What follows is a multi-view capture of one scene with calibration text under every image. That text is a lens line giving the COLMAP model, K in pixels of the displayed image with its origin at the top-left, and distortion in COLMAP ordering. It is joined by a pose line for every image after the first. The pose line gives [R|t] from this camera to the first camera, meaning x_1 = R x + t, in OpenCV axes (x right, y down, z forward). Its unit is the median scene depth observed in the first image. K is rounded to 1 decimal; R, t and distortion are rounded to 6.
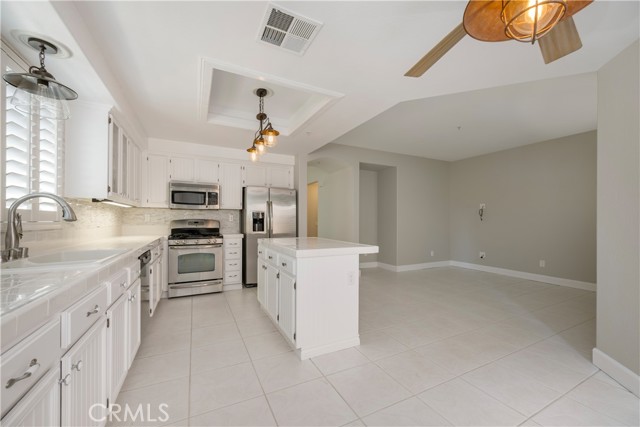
lens RADIAL K [[251.8, 0, 322.8], [0, 251.8, 219.8], [0, 0, 1]] dist [-0.001678, -0.000098]
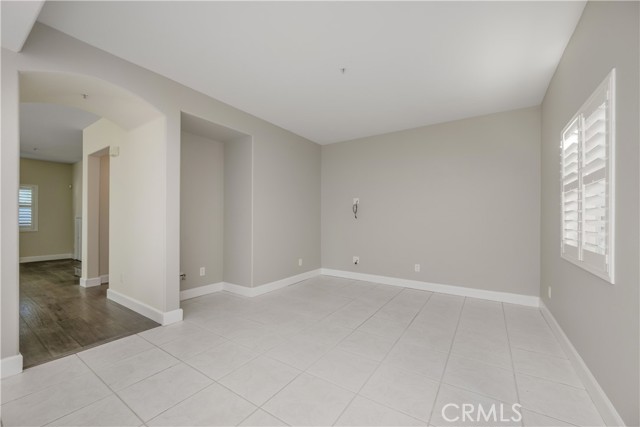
lens RADIAL K [[251.8, 0, 322.6], [0, 251.8, 218.0], [0, 0, 1]] dist [-0.001678, -0.000098]
pose [[0.872004, 0.001501, 0.489496, 0.133671], [-0.001291, 0.999999, -0.000766, 0.002671], [-0.489497, 0.000036, 0.872005, 0.335237]]
